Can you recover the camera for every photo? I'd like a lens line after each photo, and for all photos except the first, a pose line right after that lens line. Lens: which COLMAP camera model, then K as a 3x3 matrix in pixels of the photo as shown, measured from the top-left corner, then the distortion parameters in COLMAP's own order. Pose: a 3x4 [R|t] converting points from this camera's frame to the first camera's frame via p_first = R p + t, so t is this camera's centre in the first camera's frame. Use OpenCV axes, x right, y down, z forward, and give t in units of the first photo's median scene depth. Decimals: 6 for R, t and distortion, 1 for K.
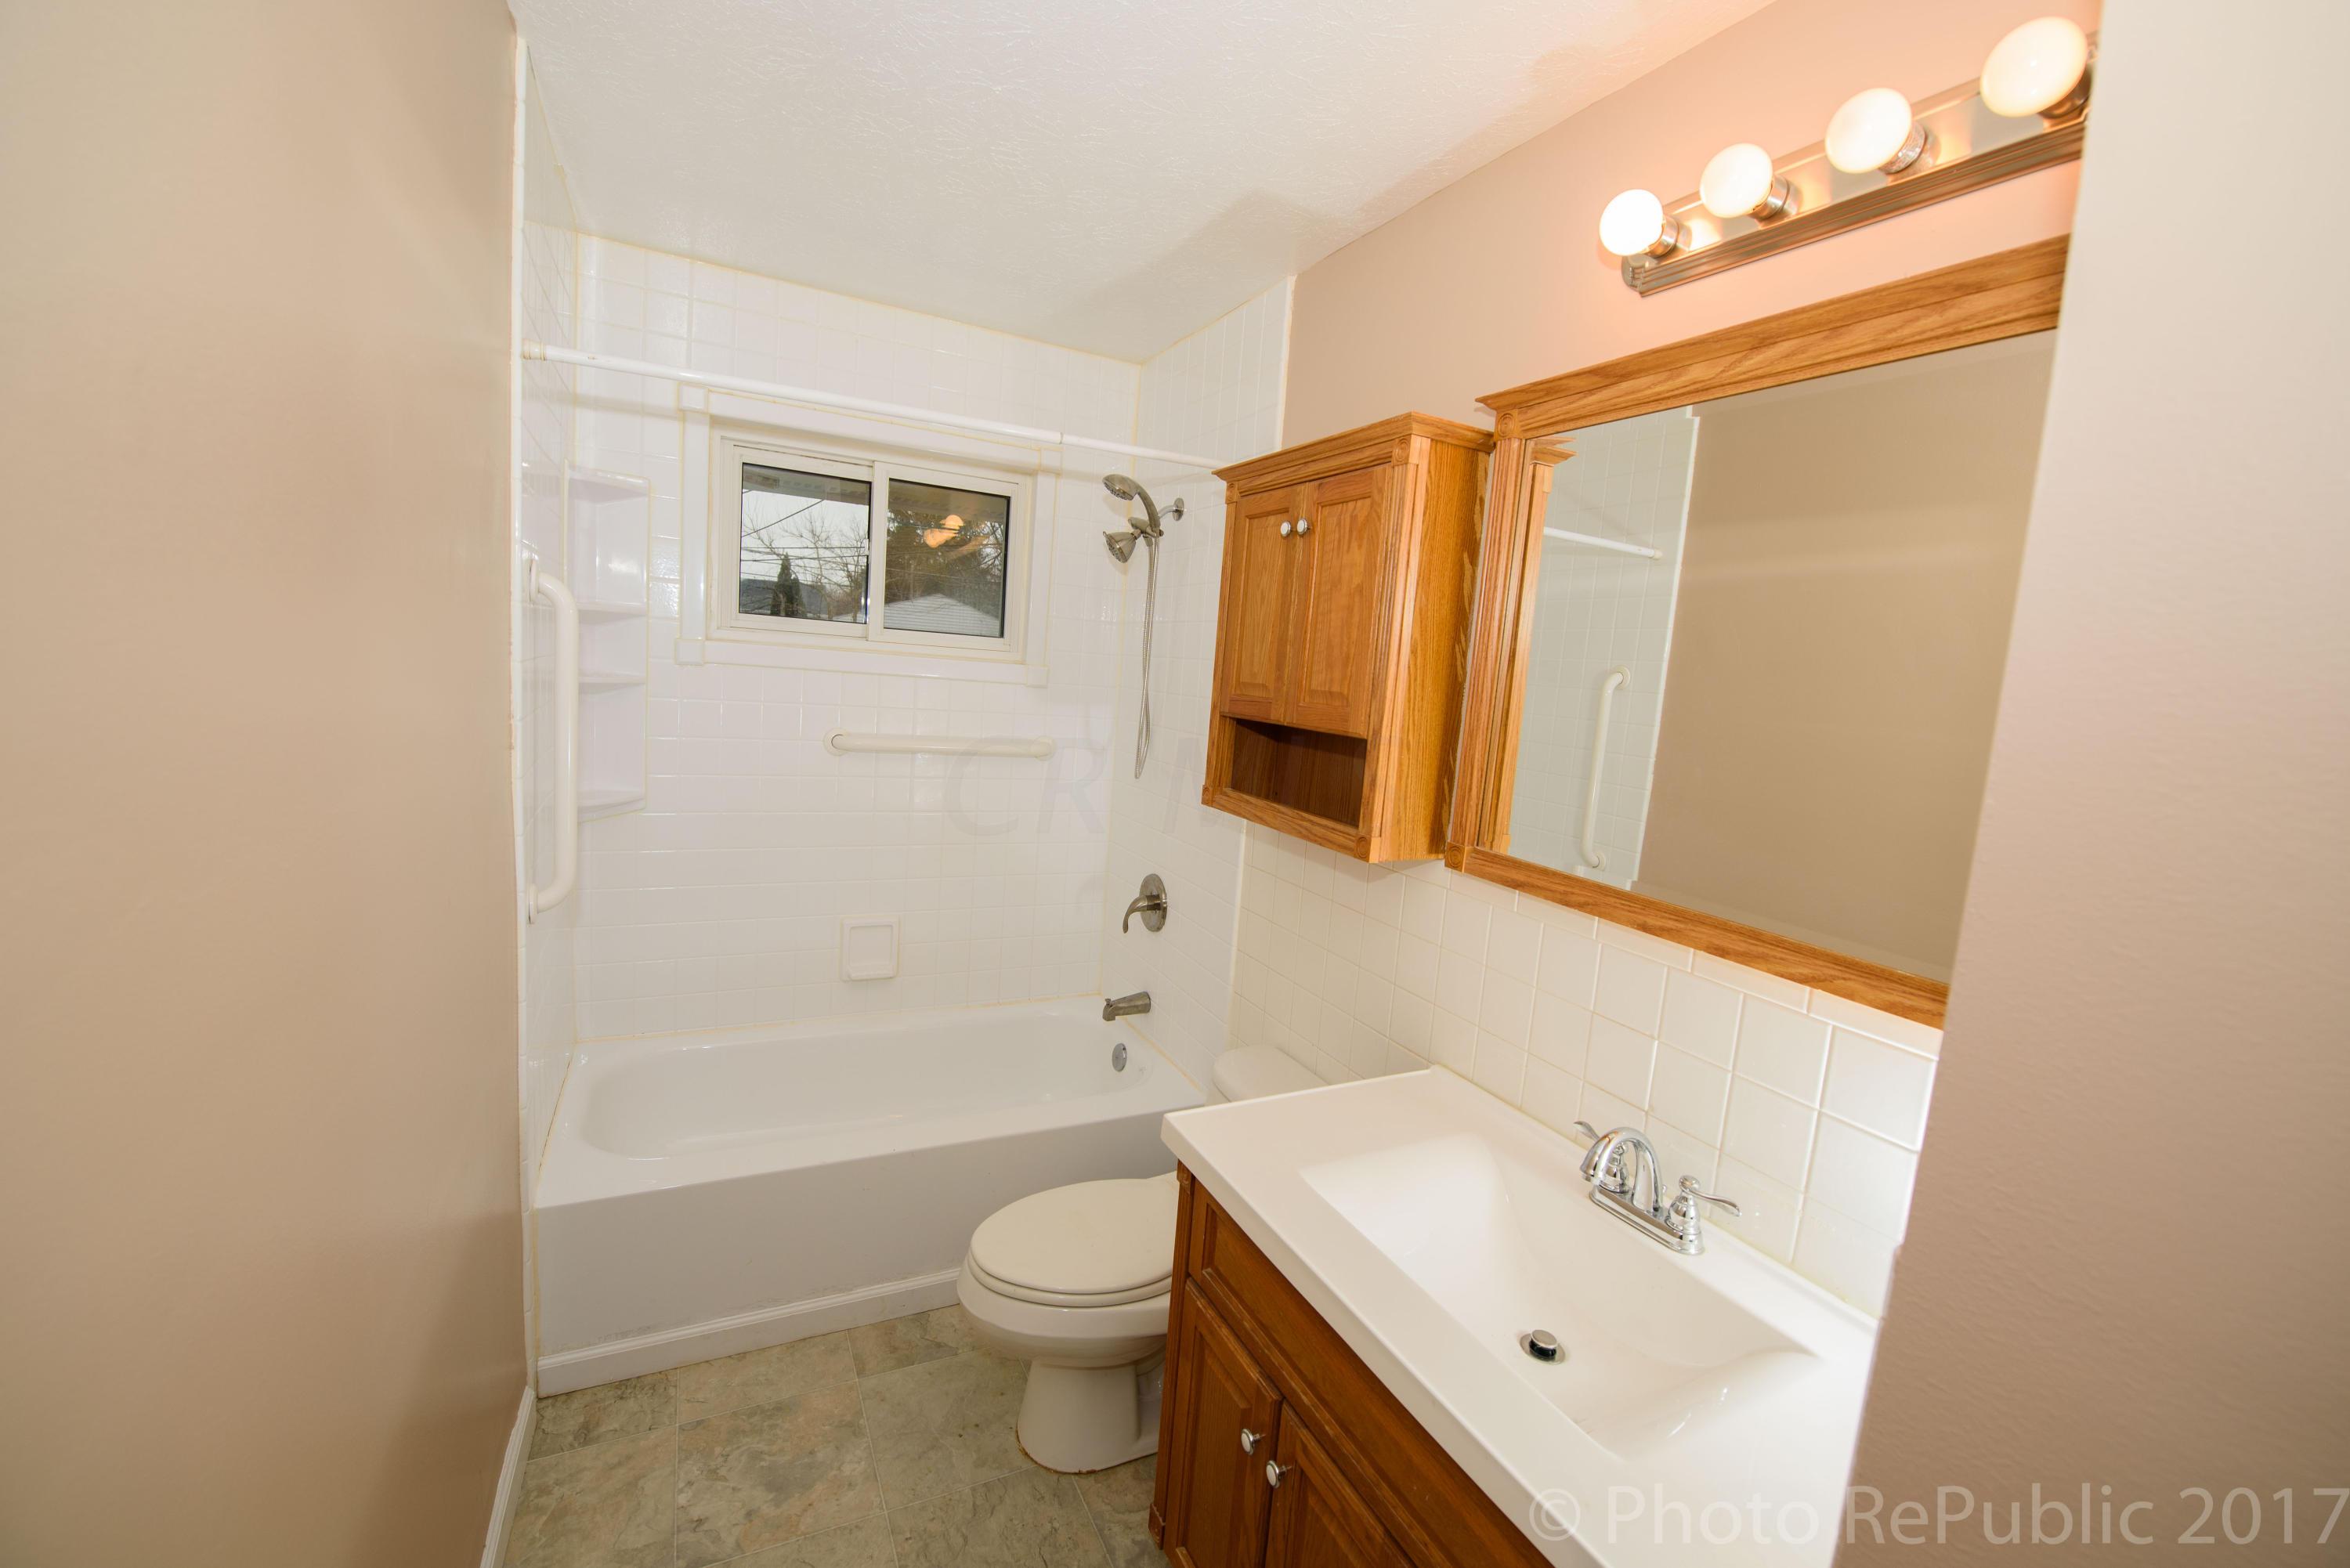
lens RADIAL K [[931.8, 0, 1175.0], [0, 931.8, 784.0], [0, 0, 1]] dist [-0.001570, -0.009649]
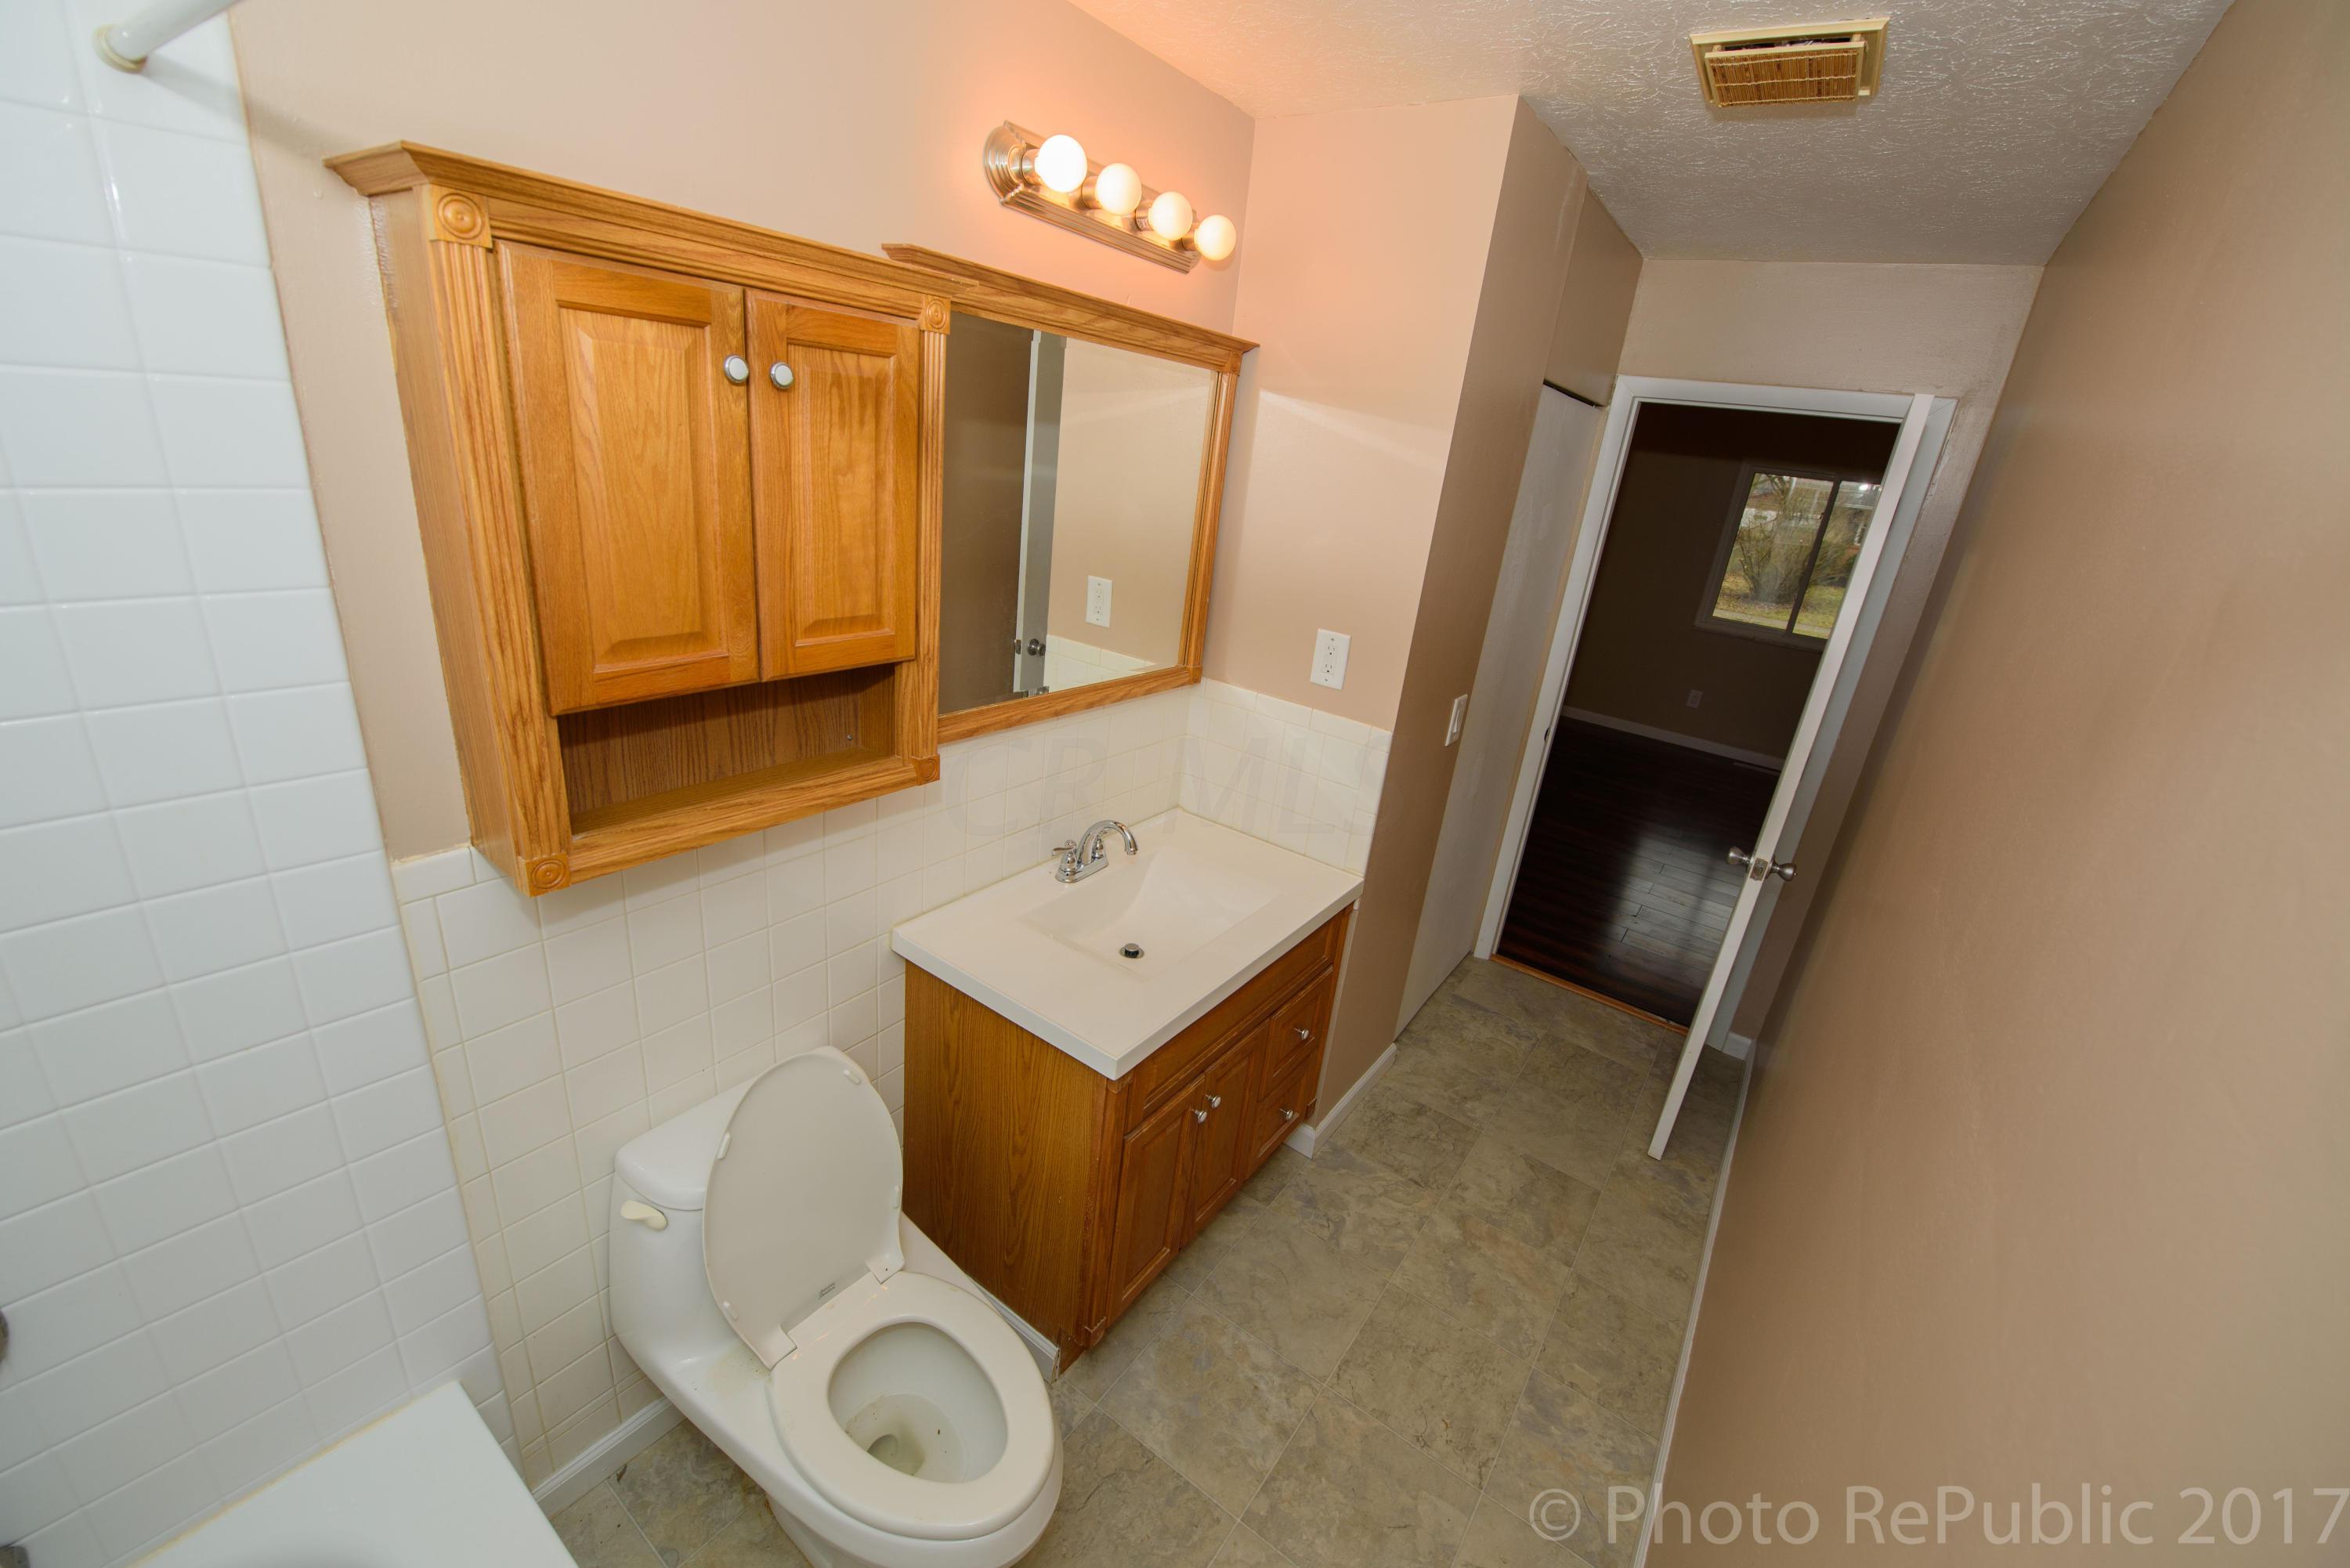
lens RADIAL K [[931.8, 0, 1175.0], [0, 931.8, 784.0], [0, 0, 1]] dist [-0.001570, -0.009649]
pose [[-0.439116, -0.437873, 0.784503, -0.649559], [-0.033984, 0.880663, 0.472523, -0.371492], [-0.897787, 0.180832, -0.401594, 1.162187]]
